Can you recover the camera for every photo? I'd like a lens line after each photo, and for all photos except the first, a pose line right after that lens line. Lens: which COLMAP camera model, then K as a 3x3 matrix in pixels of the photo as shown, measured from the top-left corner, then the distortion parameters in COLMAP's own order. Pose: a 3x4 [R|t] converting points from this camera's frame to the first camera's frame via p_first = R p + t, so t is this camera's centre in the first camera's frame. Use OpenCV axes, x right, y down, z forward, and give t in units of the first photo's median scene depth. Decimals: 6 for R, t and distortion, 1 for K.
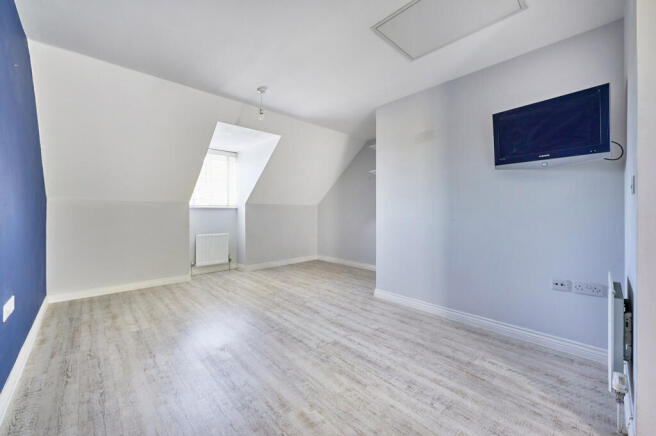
lens RADIAL K [[258.4, 0, 330.8], [0, 258.4, 217.4], [0, 0, 1]] dist [-0.001100, -0.000695]
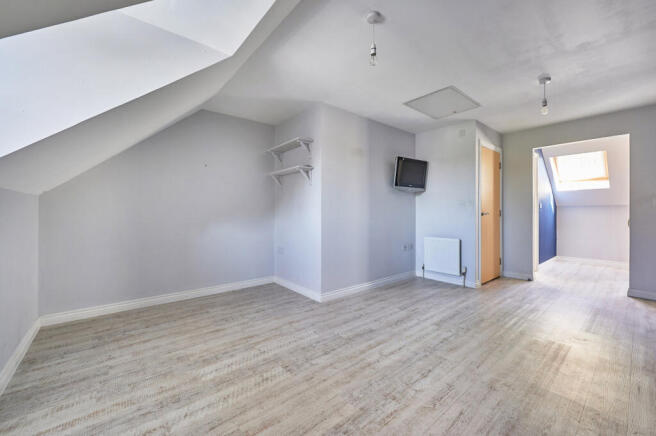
lens RADIAL K [[258.4, 0, 330.1], [0, 258.4, 212.5], [0, 0, 1]] dist [-0.001100, -0.000695]
pose [[0.060577, 0.008292, 0.998129, -0.968319], [0.020836, 0.999737, -0.009569, -0.011189], [-0.997946, 0.021376, 0.060388, 1.158120]]
